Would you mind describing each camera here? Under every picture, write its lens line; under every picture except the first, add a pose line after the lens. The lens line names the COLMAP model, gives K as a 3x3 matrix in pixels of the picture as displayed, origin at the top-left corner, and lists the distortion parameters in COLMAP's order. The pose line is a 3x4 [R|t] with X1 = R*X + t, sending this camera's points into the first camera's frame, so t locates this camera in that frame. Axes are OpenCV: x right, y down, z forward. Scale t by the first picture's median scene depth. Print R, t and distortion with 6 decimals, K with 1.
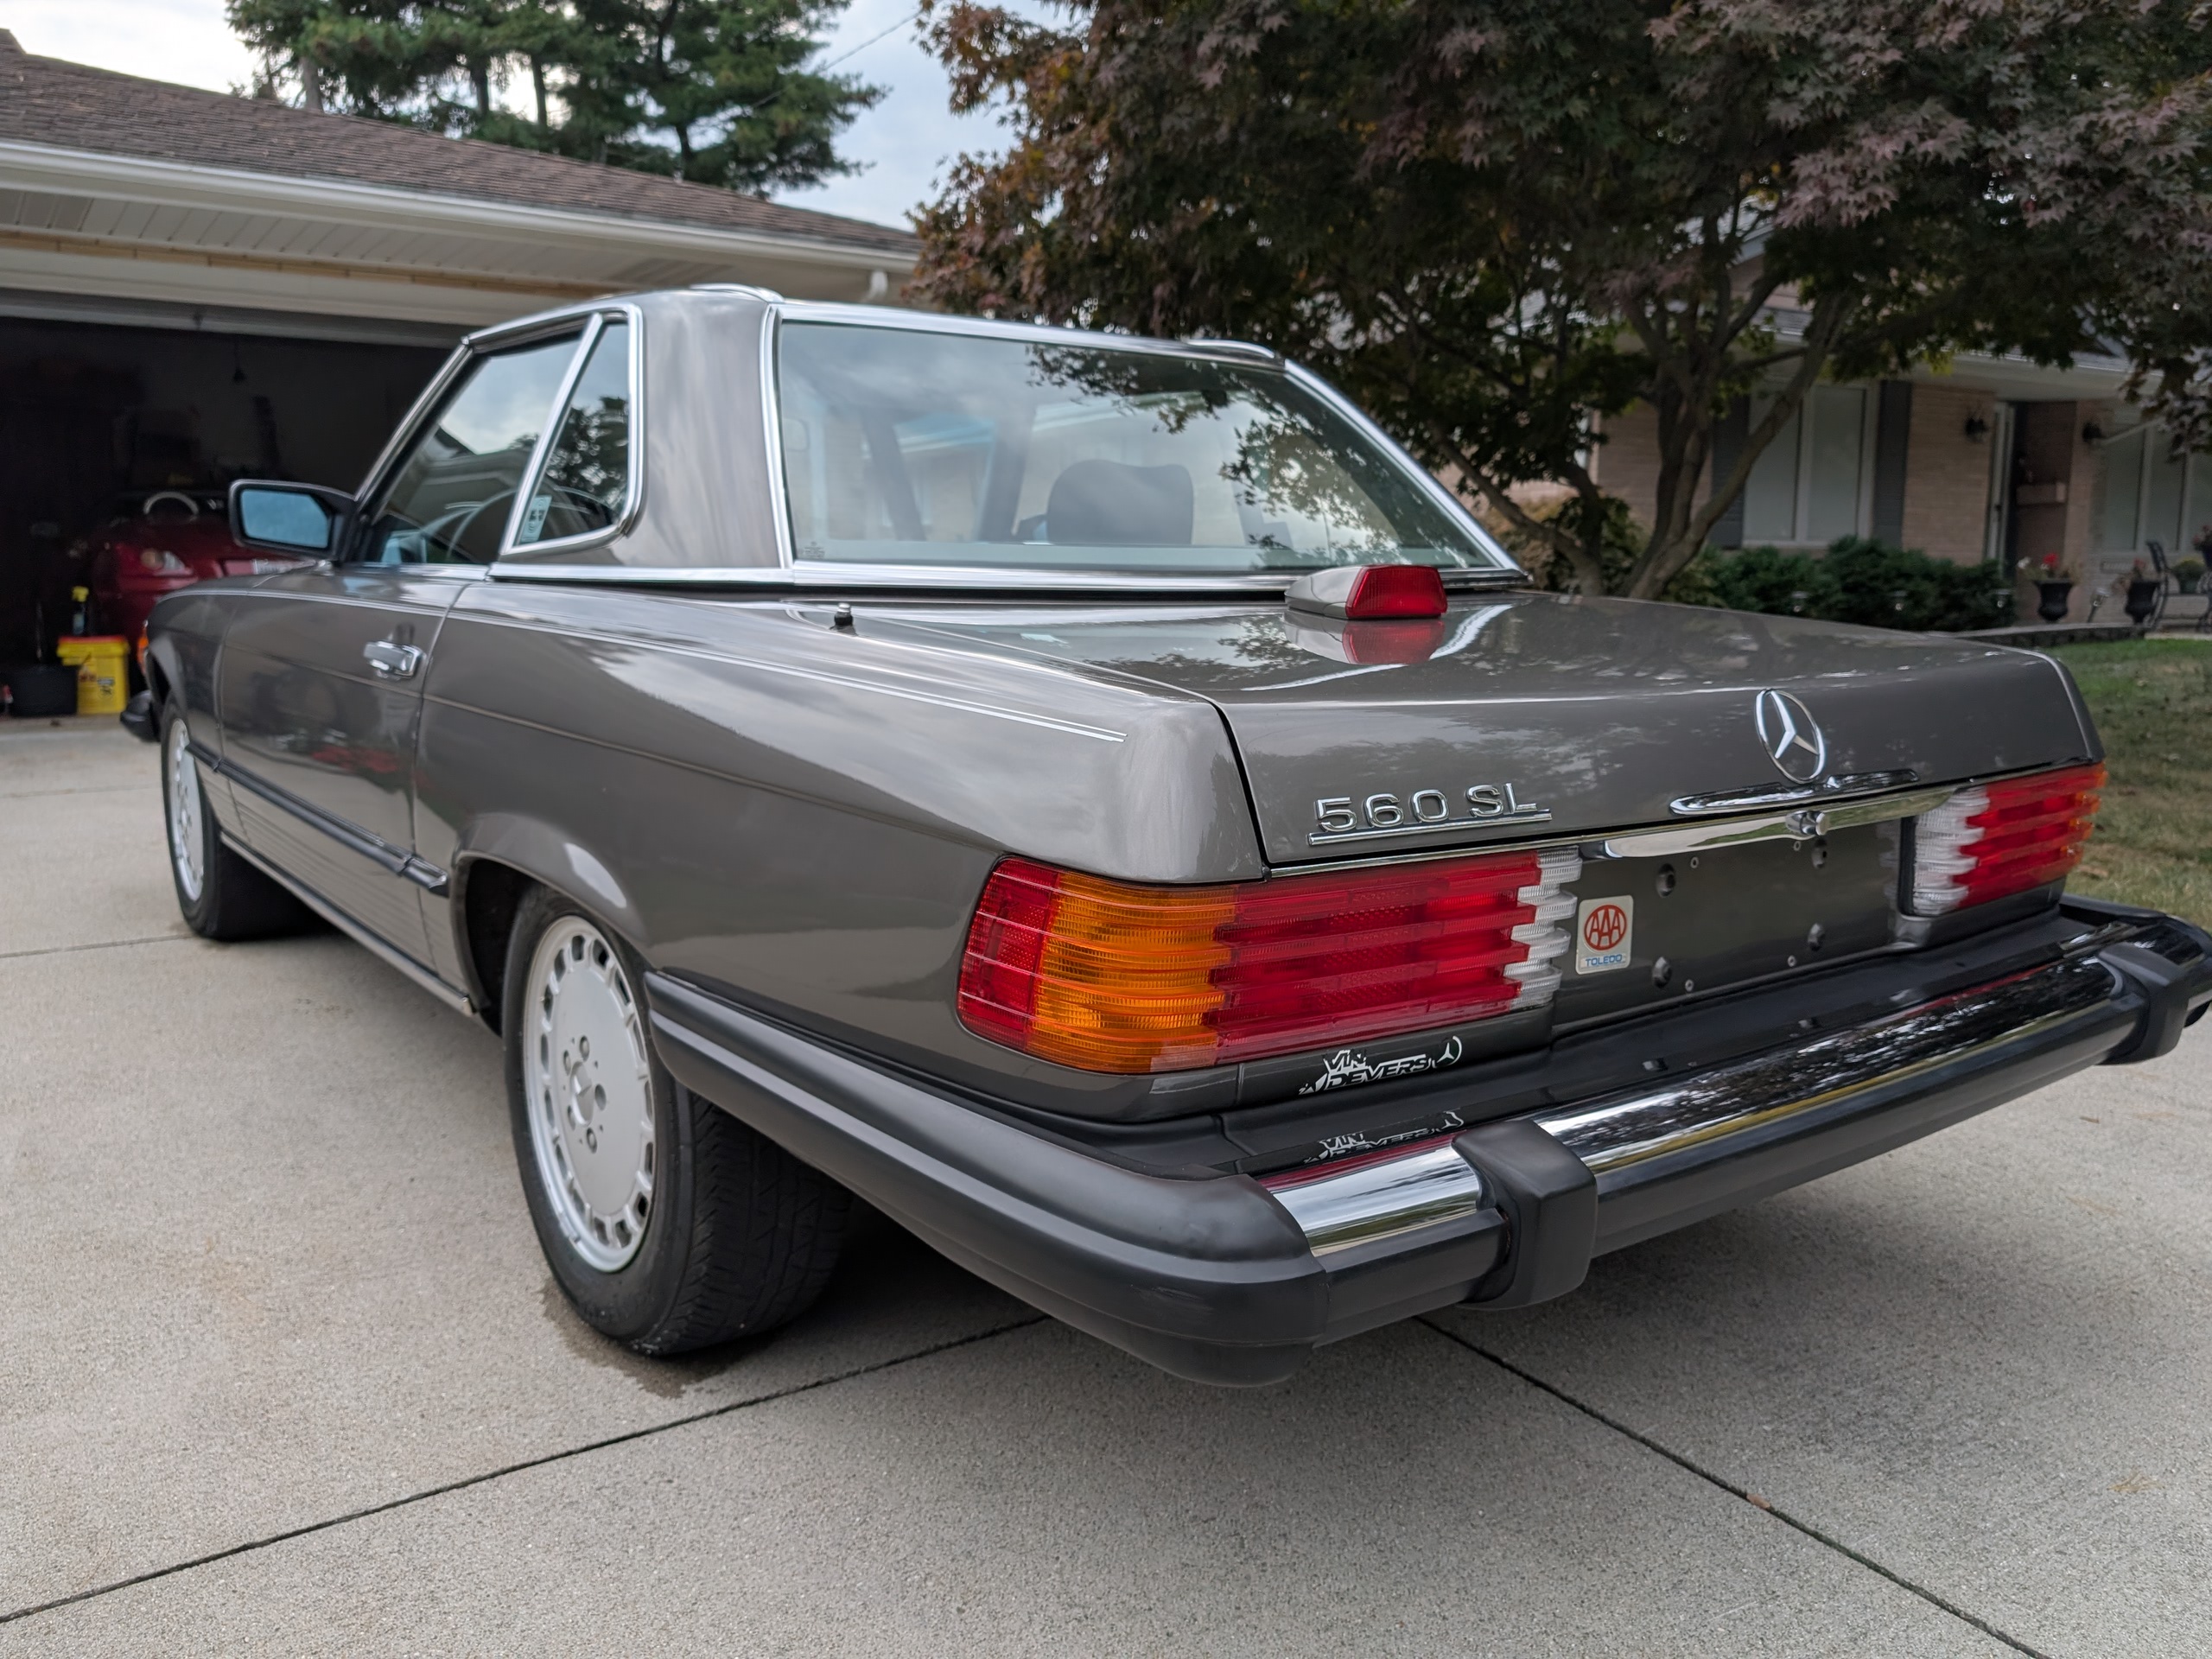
lens RADIAL K [[1714.9, 0, 1106.0], [0, 1714.9, 829.5], [0, 0, 1]] dist [-0.001284, 0.005666]
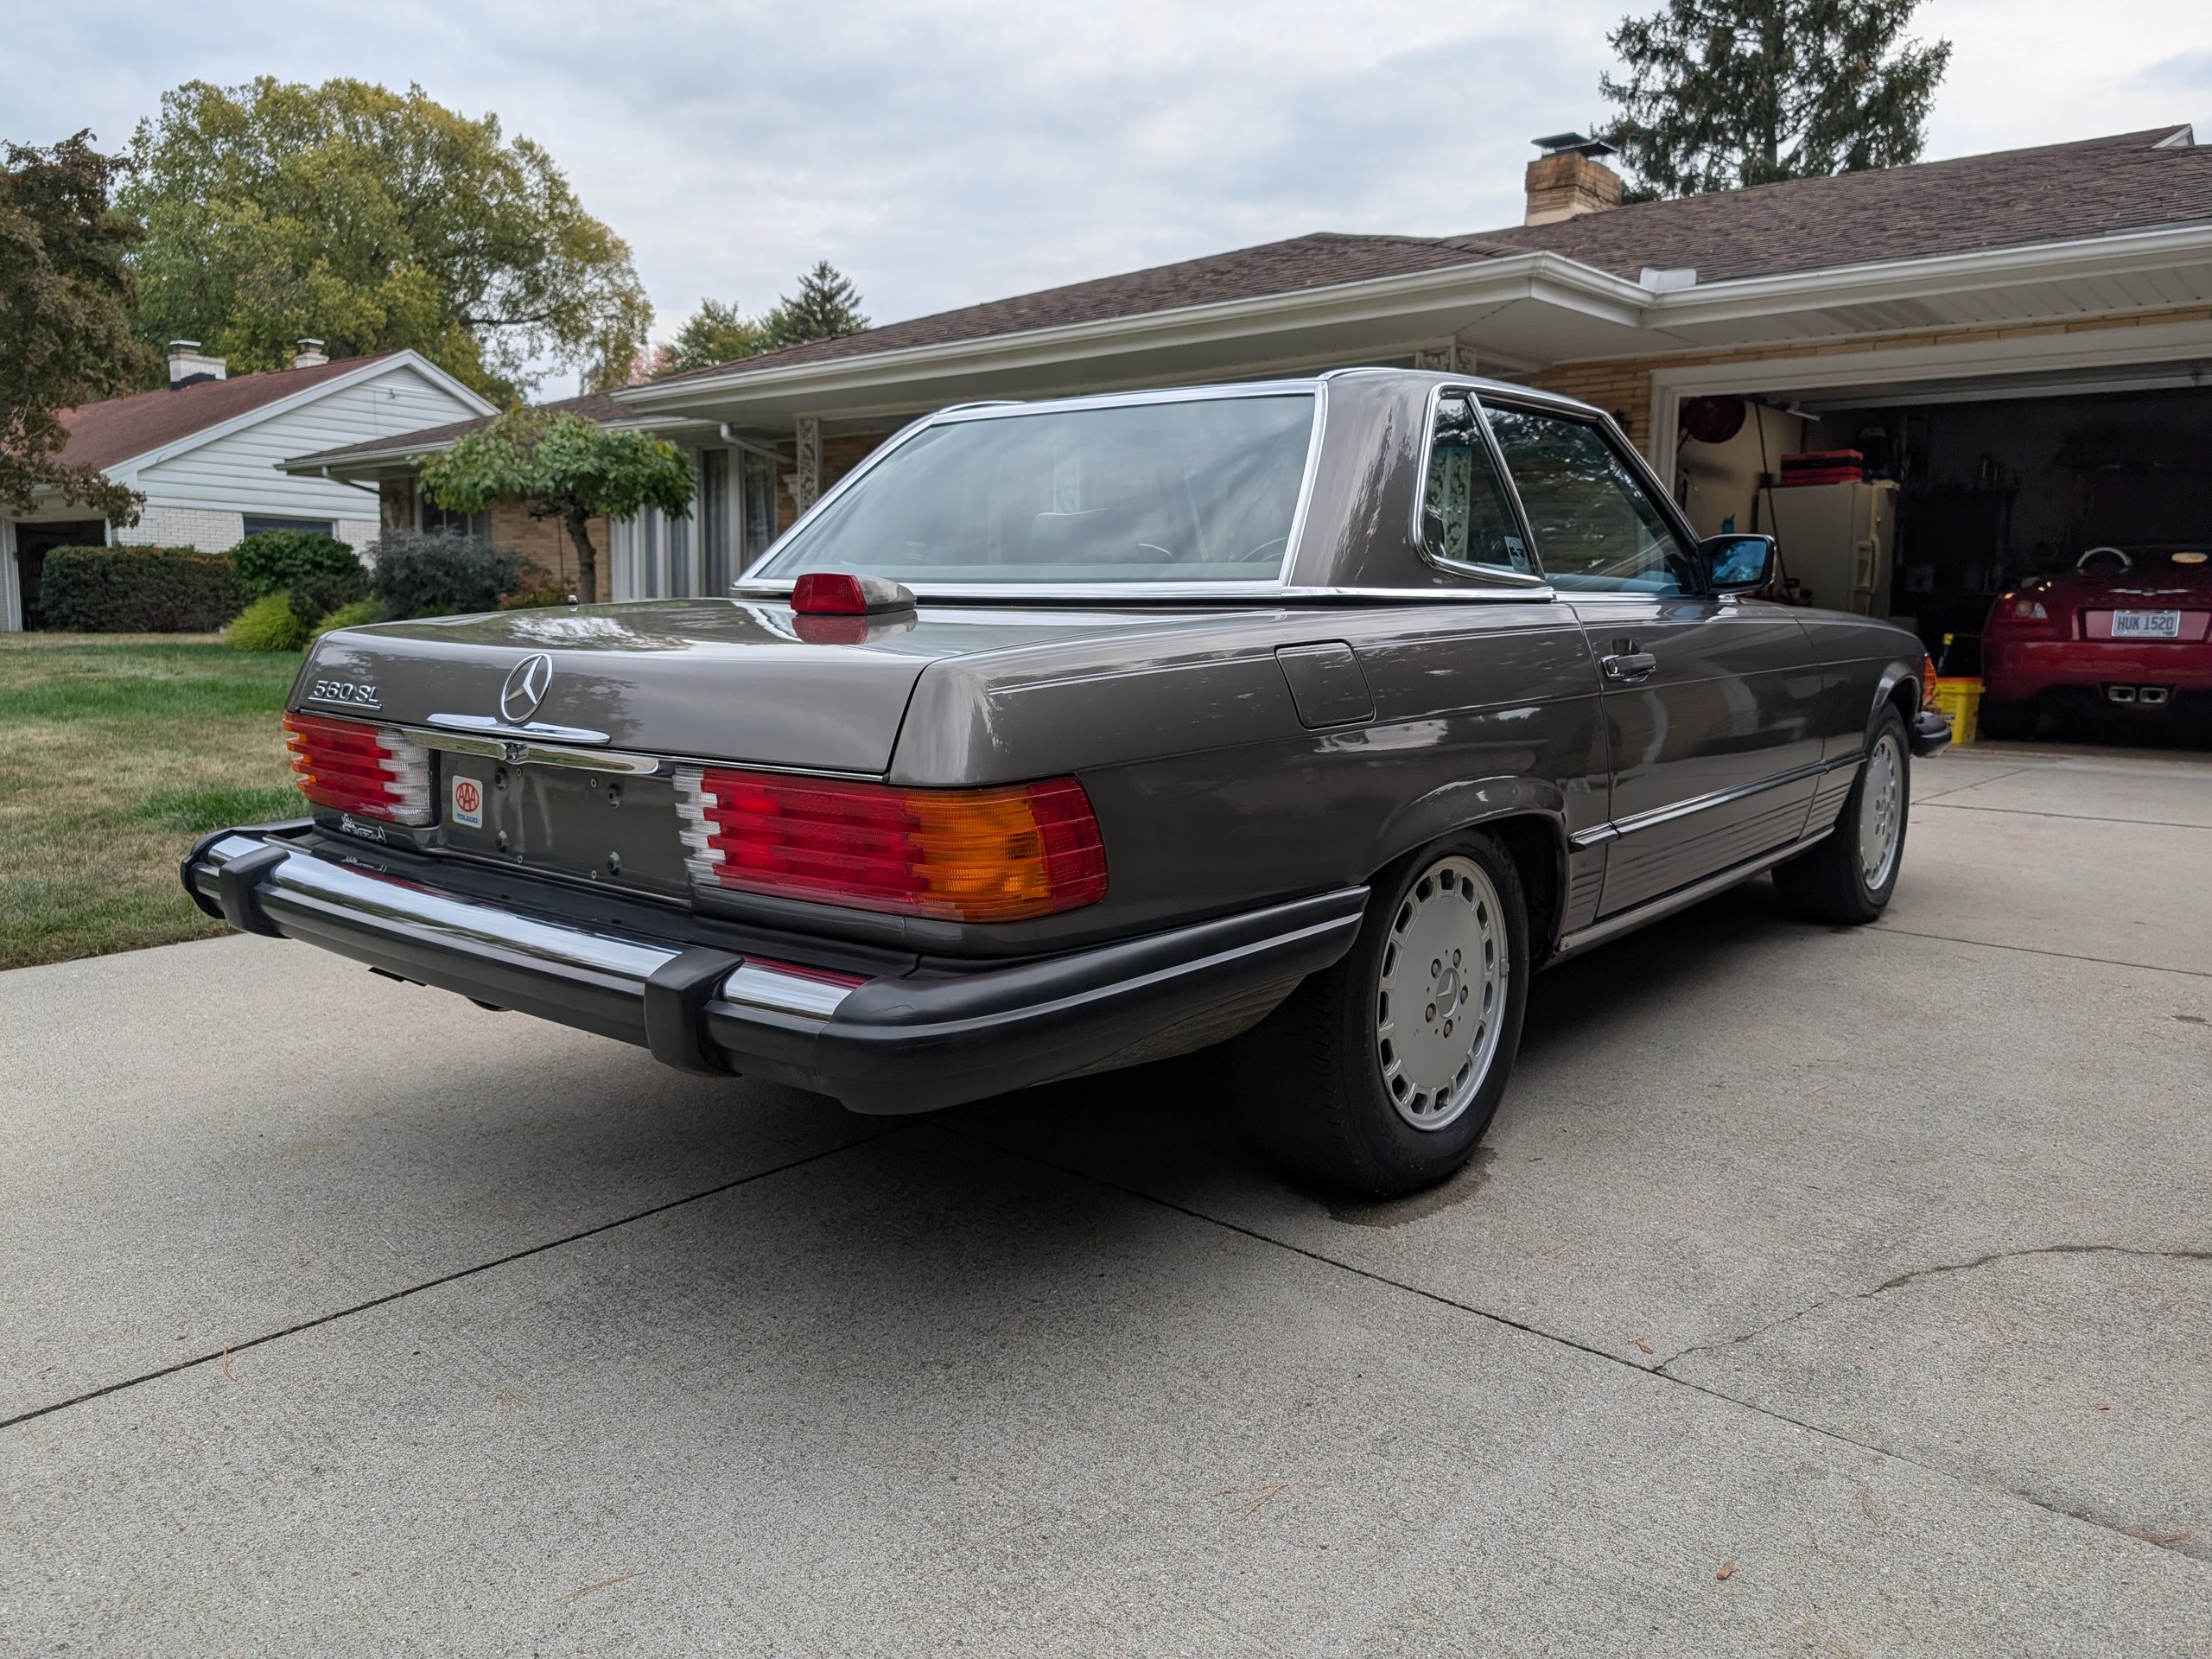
lens RADIAL K [[1623.0, 0, 1106.2], [0, 1623.0, 799.4], [0, 0, 1]] dist [0.009448, 0.001388]
pose [[0.224131, 0.114896, -0.967763, 0.624568], [-0.161780, 0.983634, 0.079313, -0.051362], [0.961037, 0.138788, 0.239051, 0.405594]]
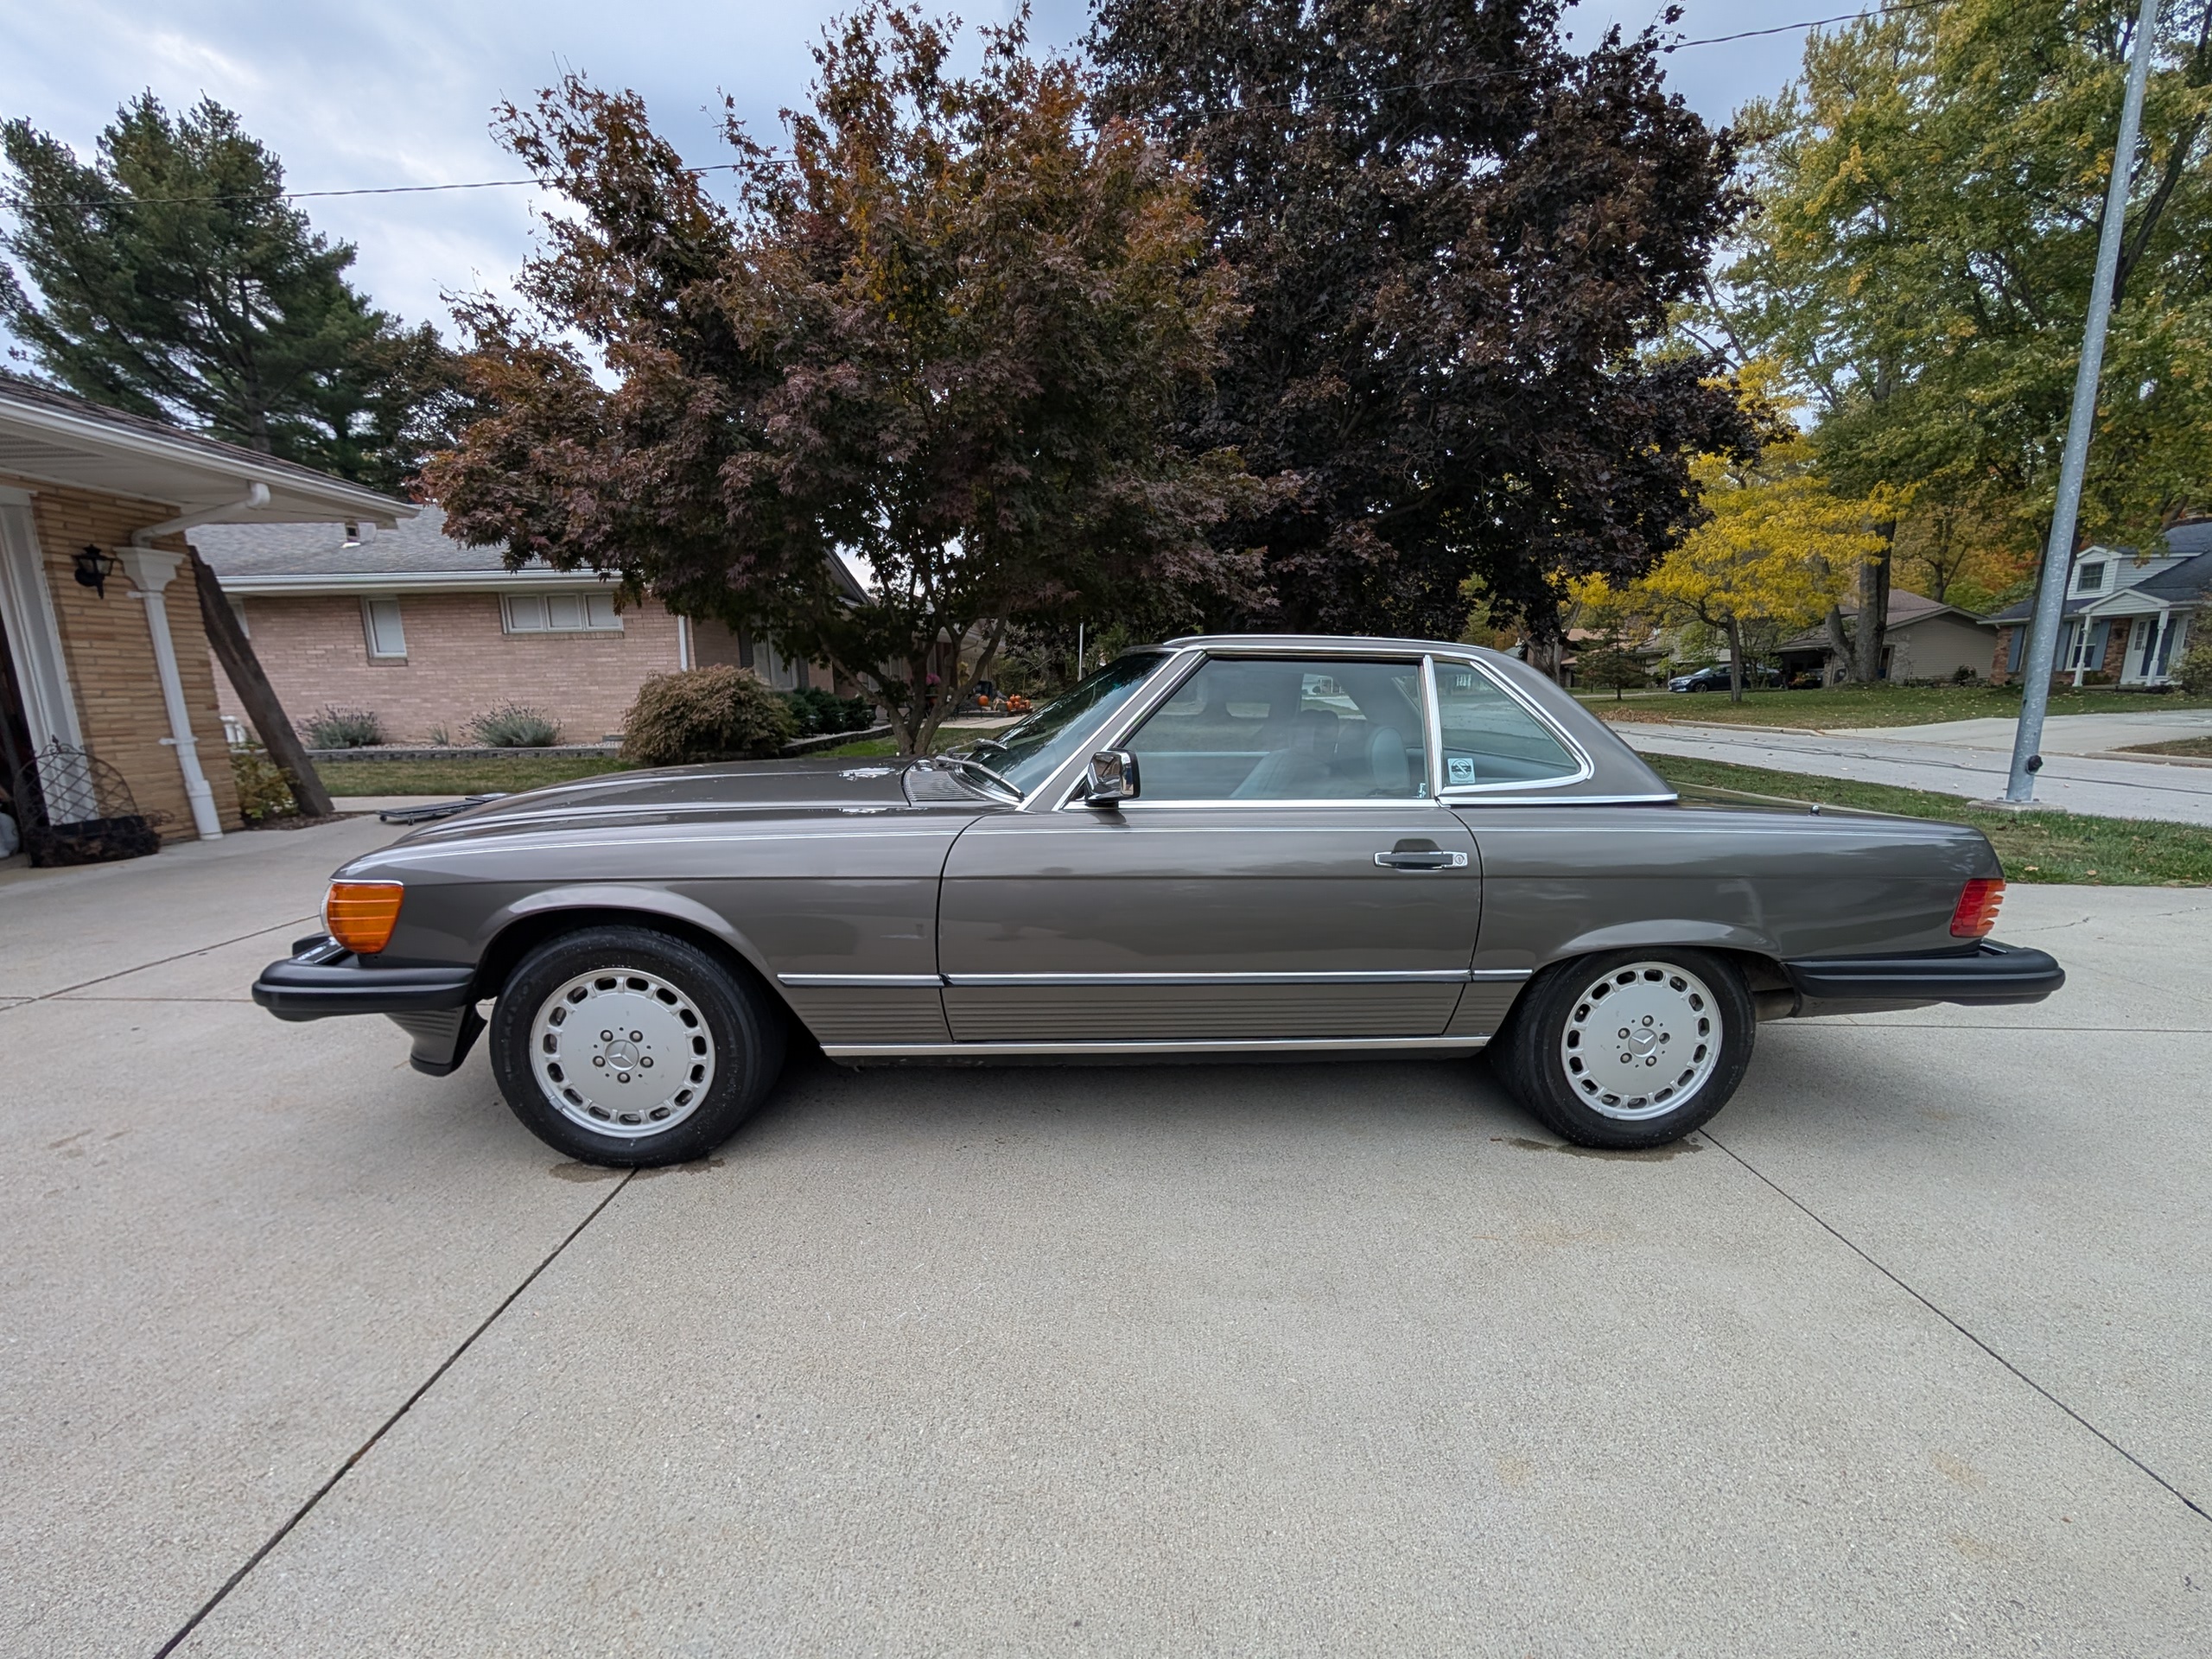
lens RADIAL K [[839.3, 0, 1106.0], [0, 839.3, 829.5], [0, 0, 1]] dist [0.000815, -0.000022]
pose [[0.555871, -0.148712, 0.817858, -0.642424], [0.131999, 0.987175, 0.089784, -0.126084], [-0.820721, 0.058048, 0.568372, 0.402458]]
